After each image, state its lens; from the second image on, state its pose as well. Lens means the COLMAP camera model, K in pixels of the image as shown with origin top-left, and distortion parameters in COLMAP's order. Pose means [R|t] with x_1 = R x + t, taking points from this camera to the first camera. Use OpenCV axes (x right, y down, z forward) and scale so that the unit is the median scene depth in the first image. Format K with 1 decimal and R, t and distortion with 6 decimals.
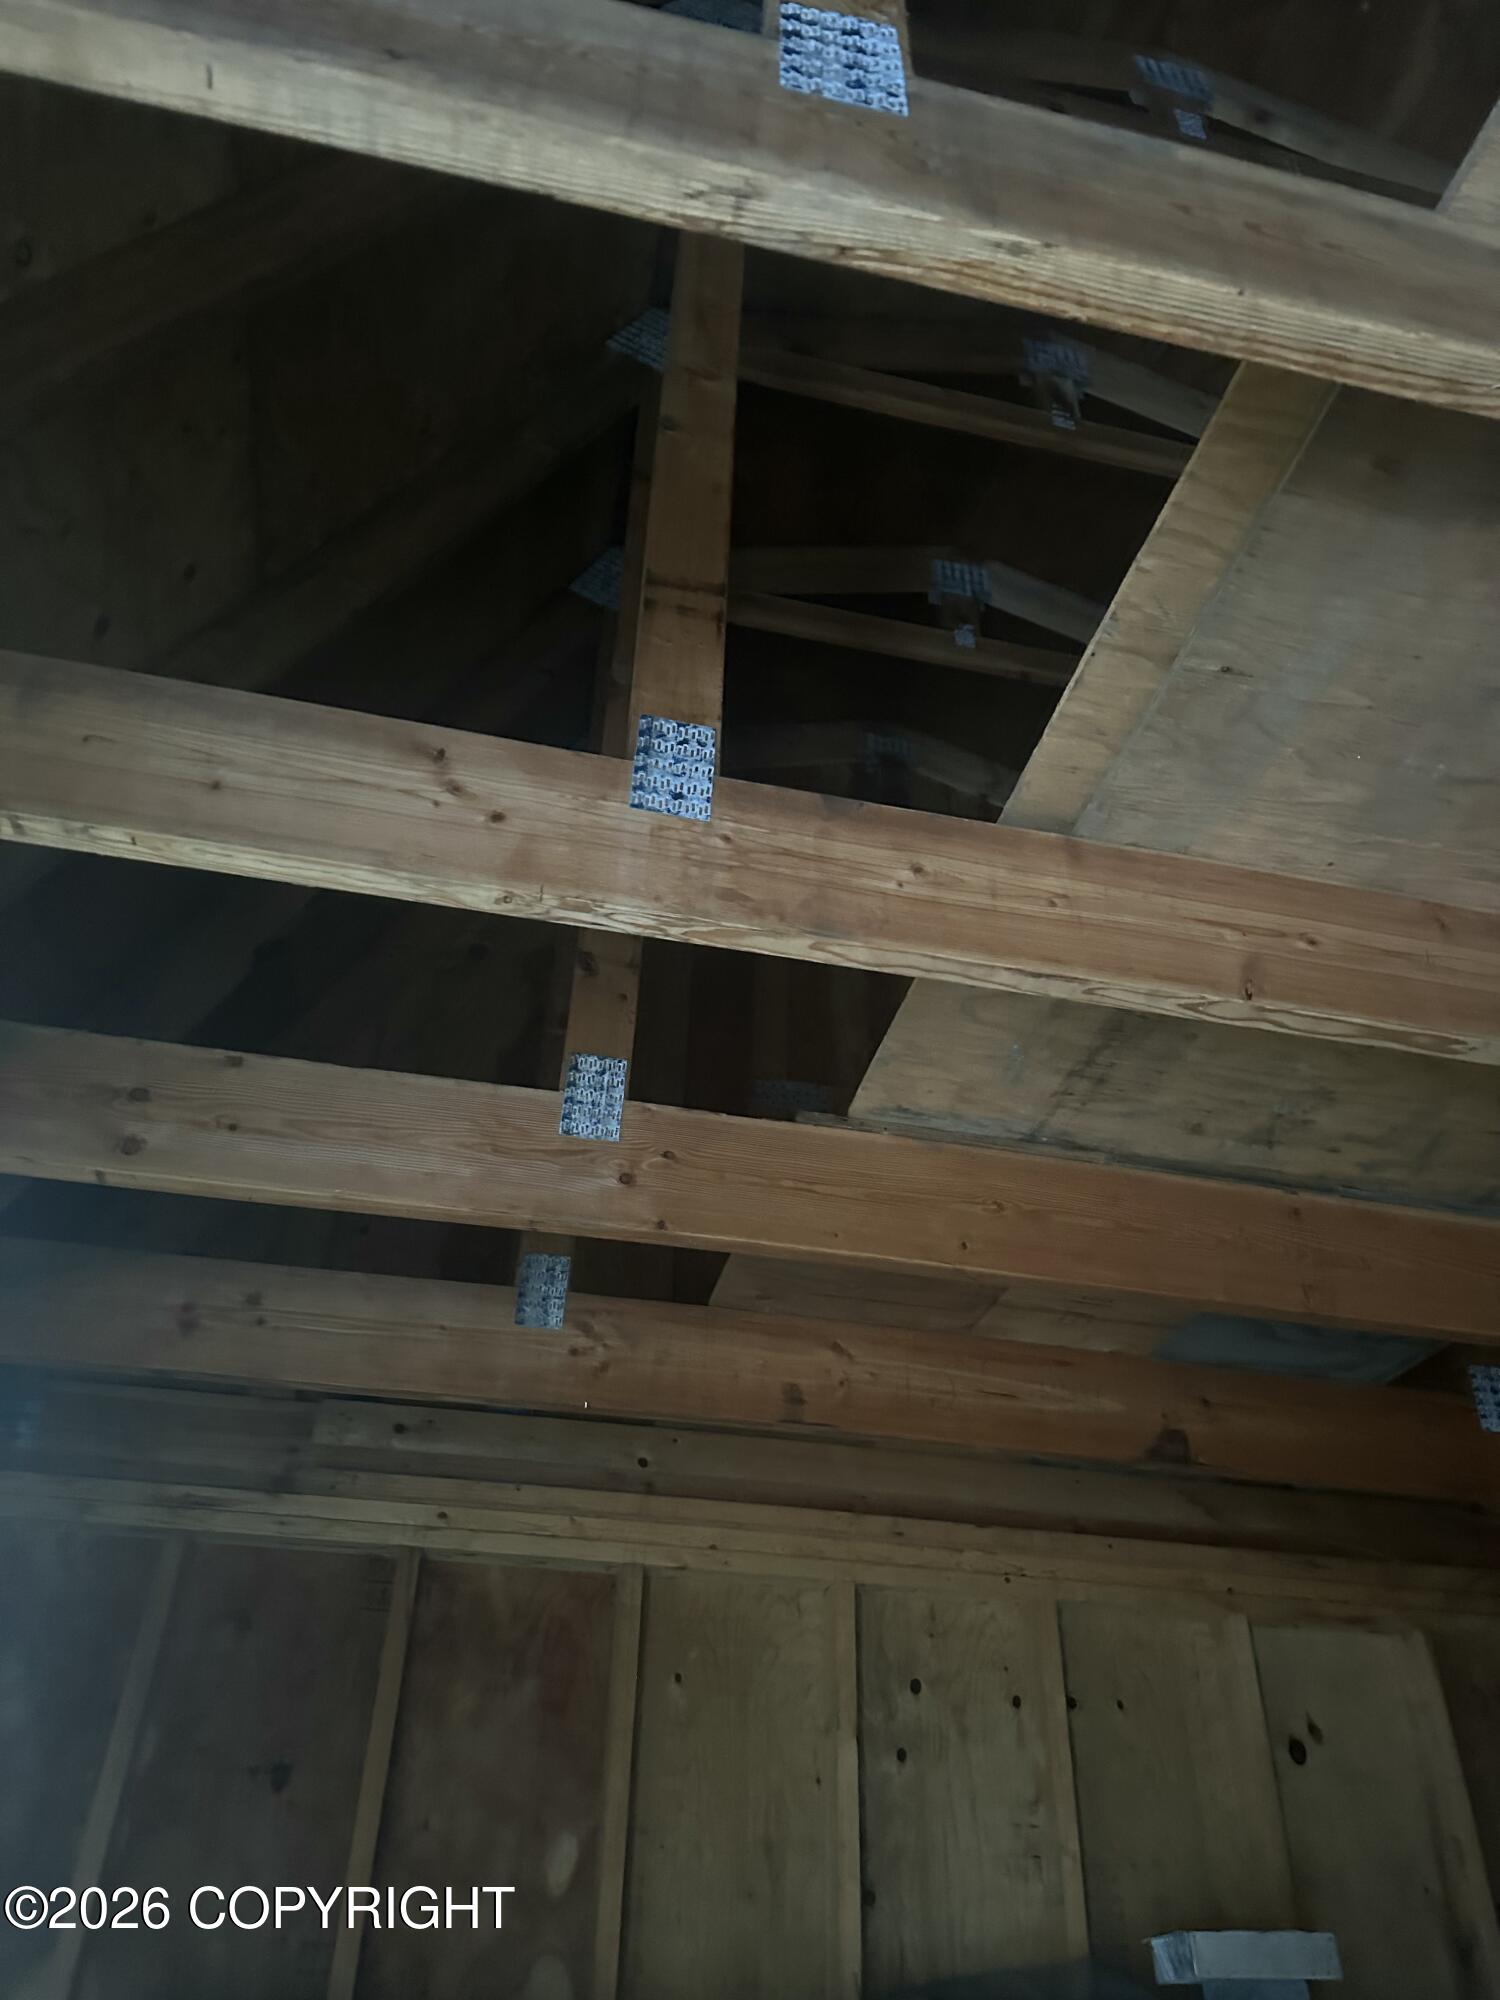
lens RADIAL K [[1411.3, 0, 741.9], [0, 1411.3, 970.8], [0, 0, 1]] dist [0.095018, -0.179880]
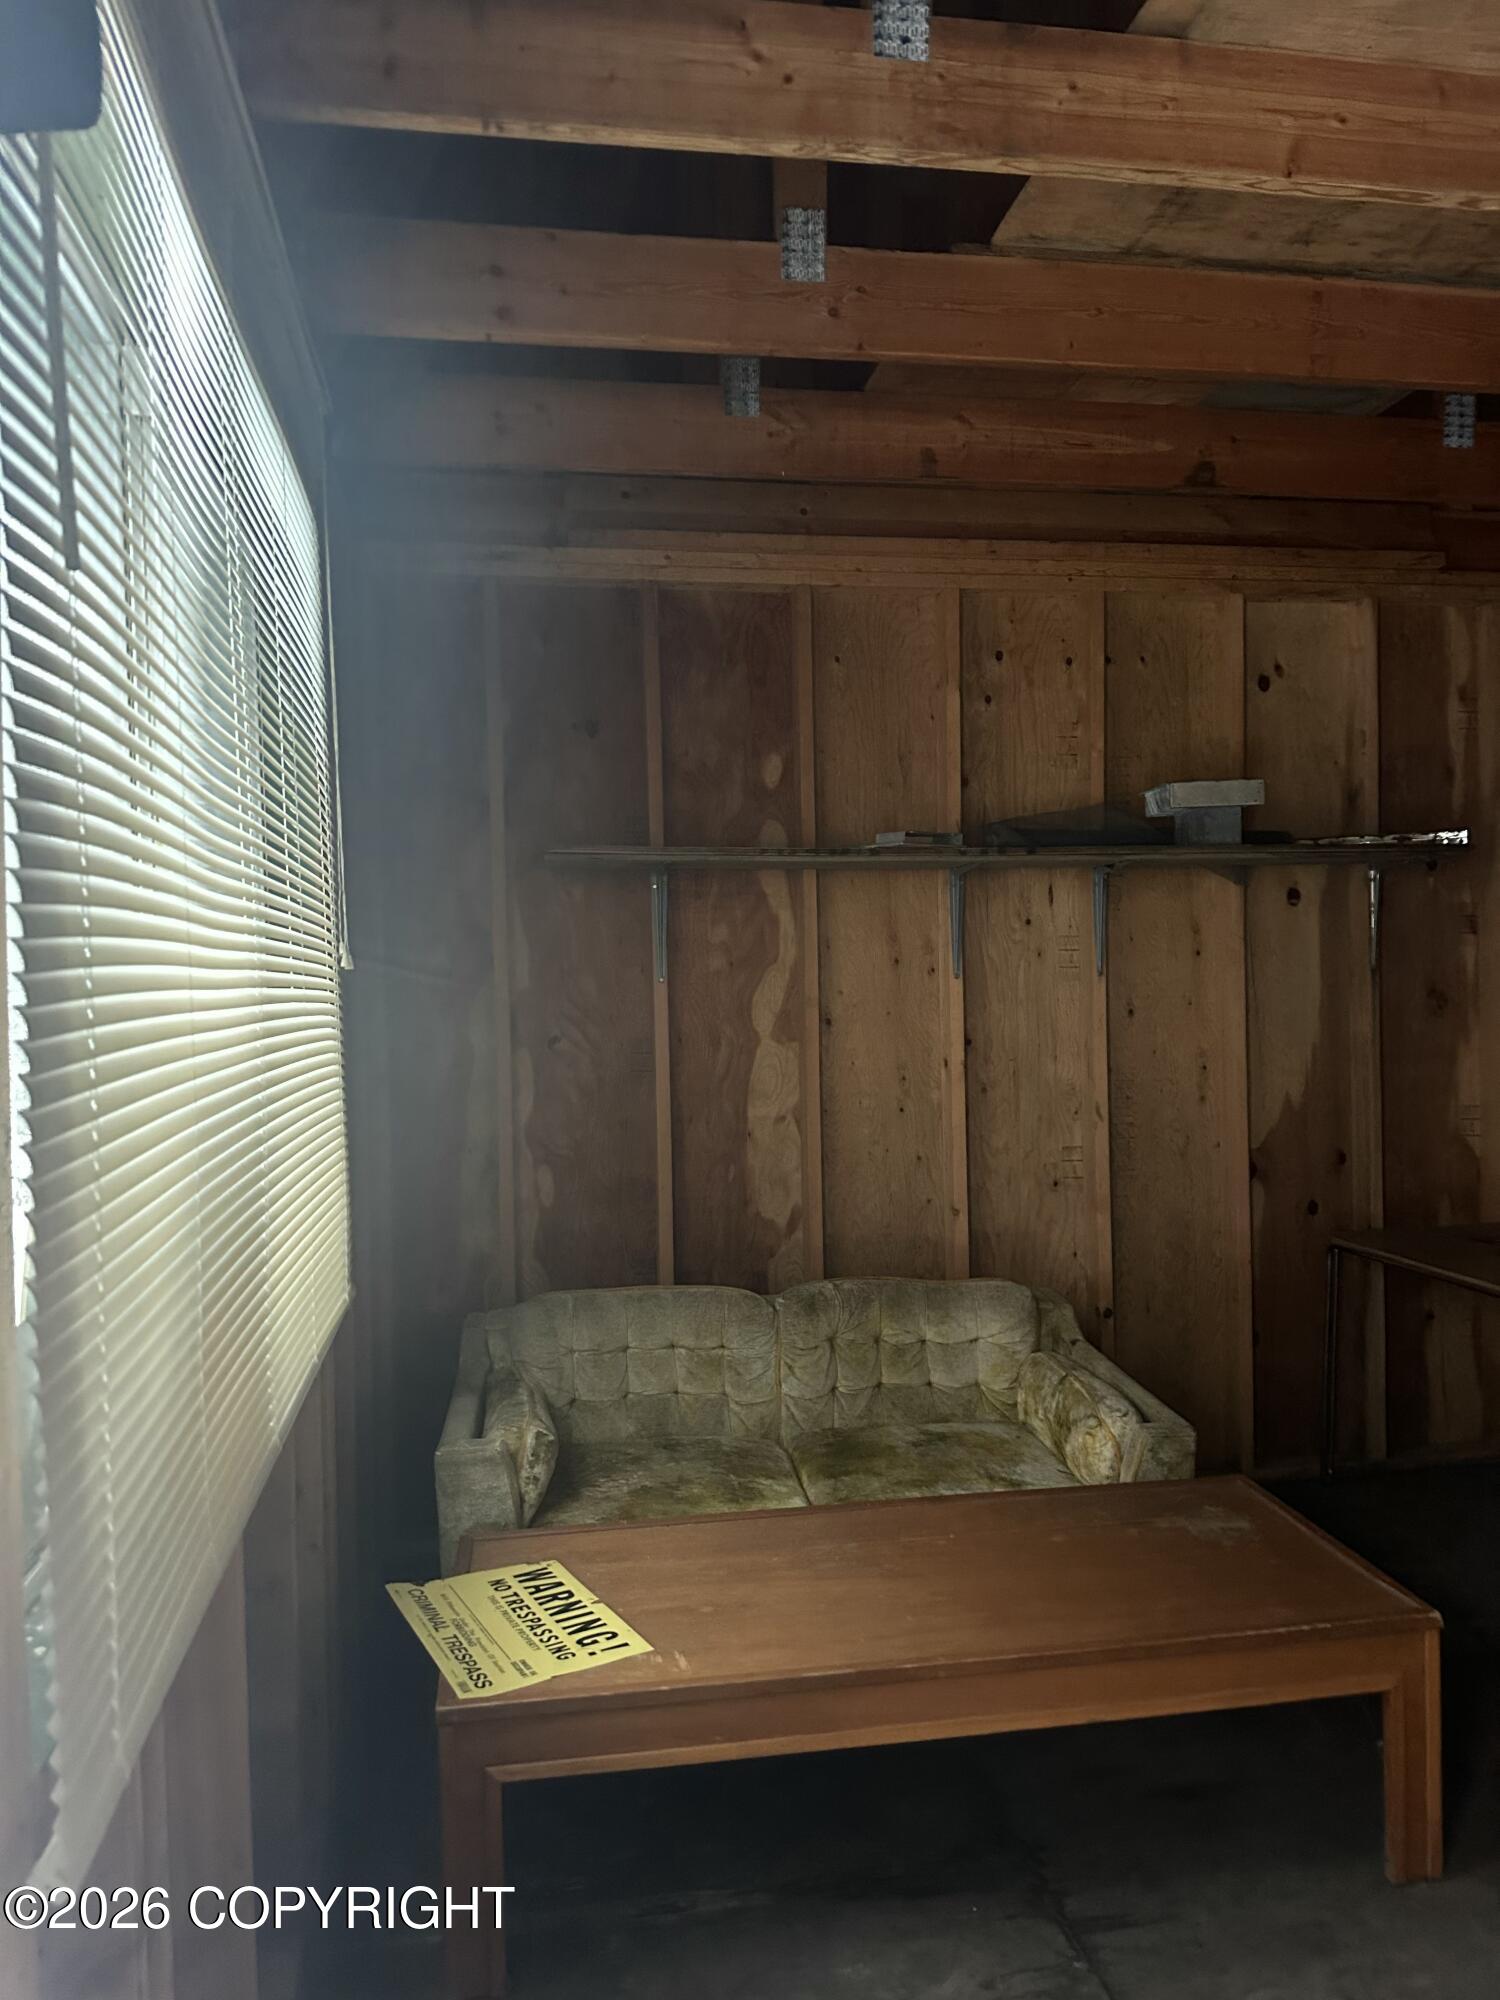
lens RADIAL K [[1447.0, 0, 750.0], [0, 1447.0, 1000.0], [0, 0, 1]] dist [0.100057, -0.119778]
pose [[0.998431, -0.046070, -0.031825, -0.128317], [0.055903, 0.787818, 0.613366, -0.183380], [-0.003186, -0.614183, 0.789157, -0.484198]]
